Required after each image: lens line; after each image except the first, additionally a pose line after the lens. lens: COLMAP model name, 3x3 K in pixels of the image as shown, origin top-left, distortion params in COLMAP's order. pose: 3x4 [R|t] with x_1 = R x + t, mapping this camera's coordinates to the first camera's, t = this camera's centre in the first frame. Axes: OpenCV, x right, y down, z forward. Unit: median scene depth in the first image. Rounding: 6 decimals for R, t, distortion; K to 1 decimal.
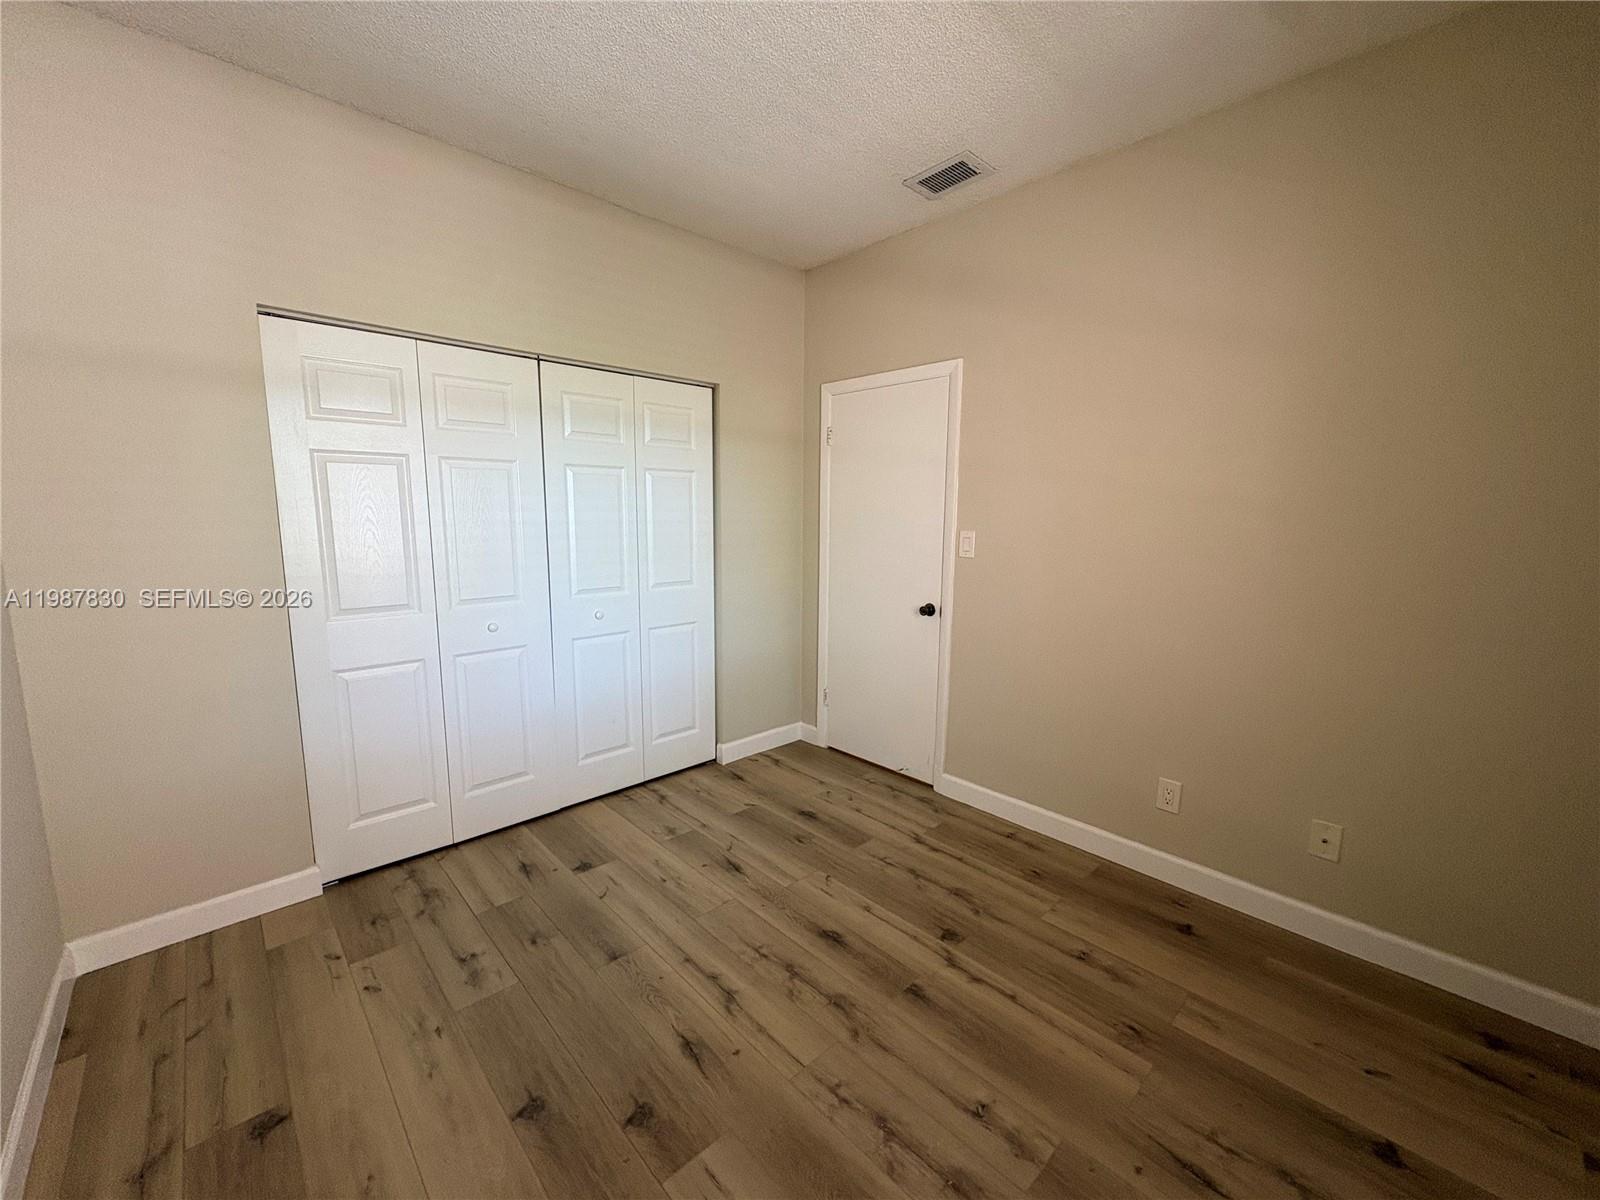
lens RADIAL K [[637.0, 0, 799.9], [0, 637.0, 598.9], [0, 0, 1]] dist [-0.000062, 0.000099]
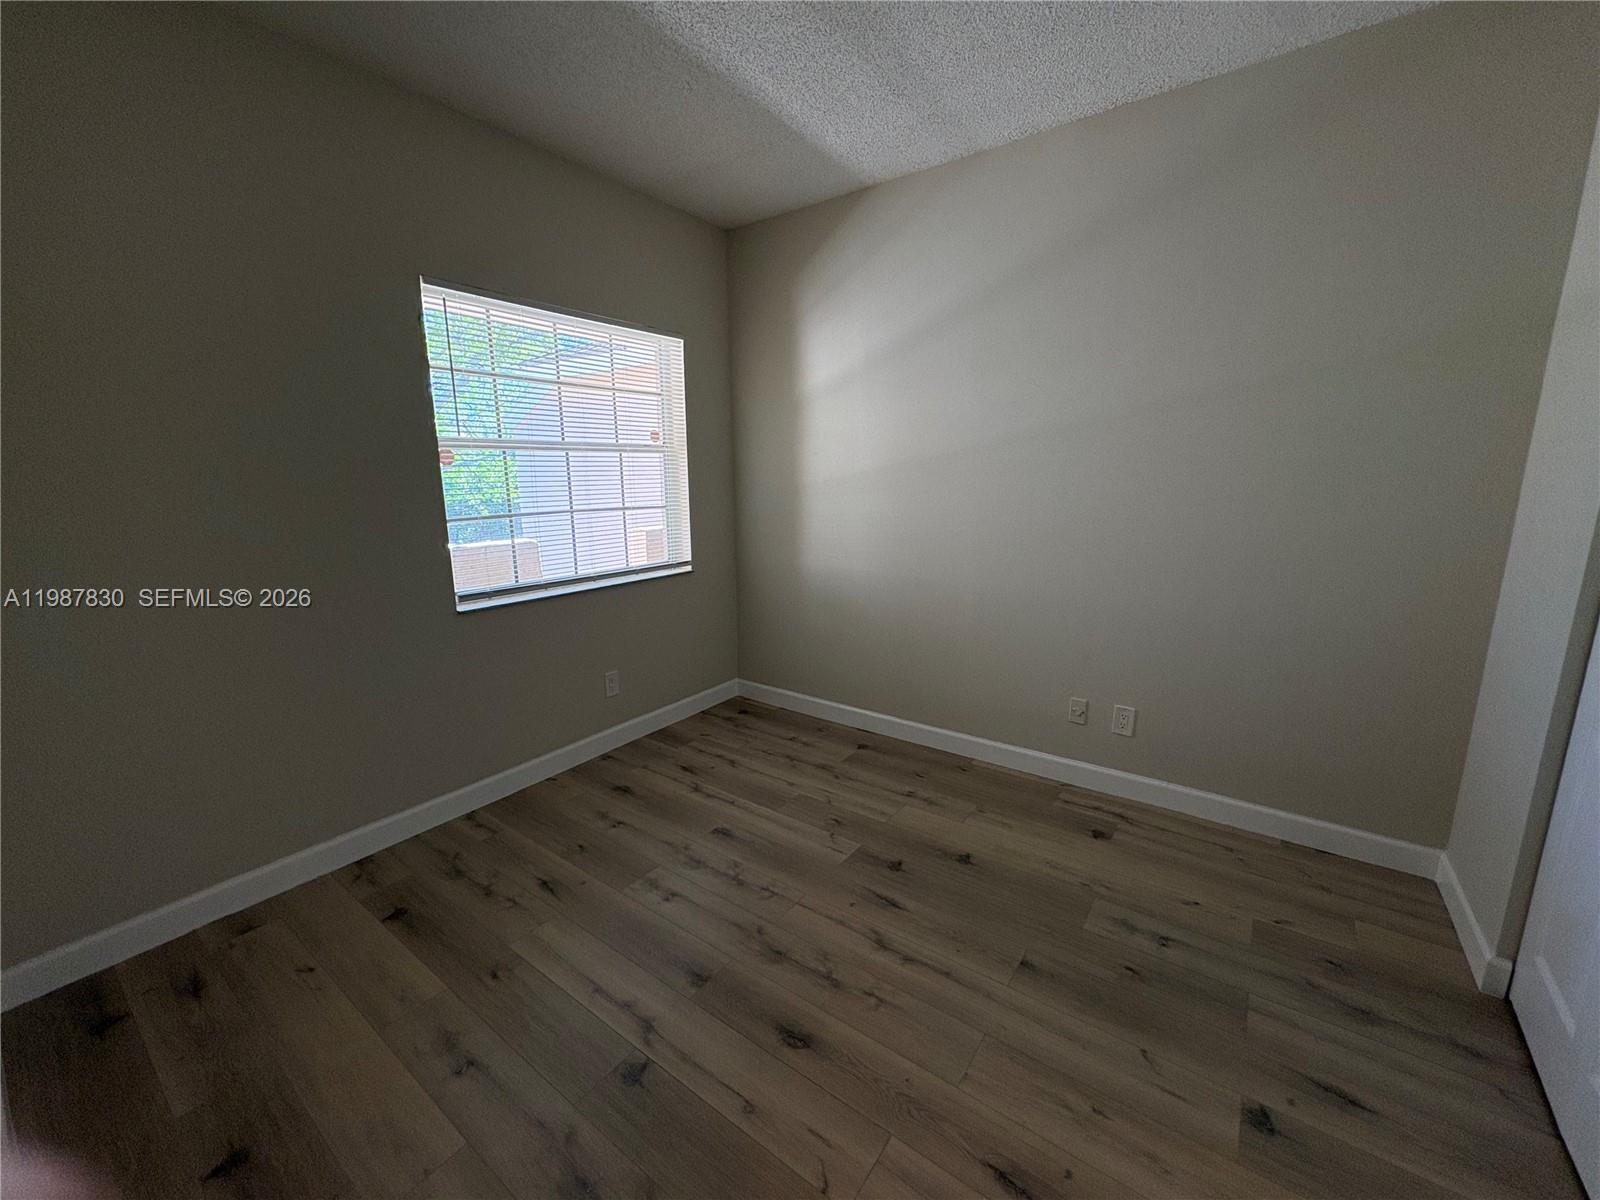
lens RADIAL K [[637.0, 0, 799.9], [0, 637.0, 598.9], [0, 0, 1]] dist [-0.000062, 0.000099]
pose [[-0.983392, 0.036516, -0.177783, 0.177522], [-0.022718, 0.947082, 0.320188, -0.229699], [0.180067, 0.318909, -0.930523, 1.693665]]
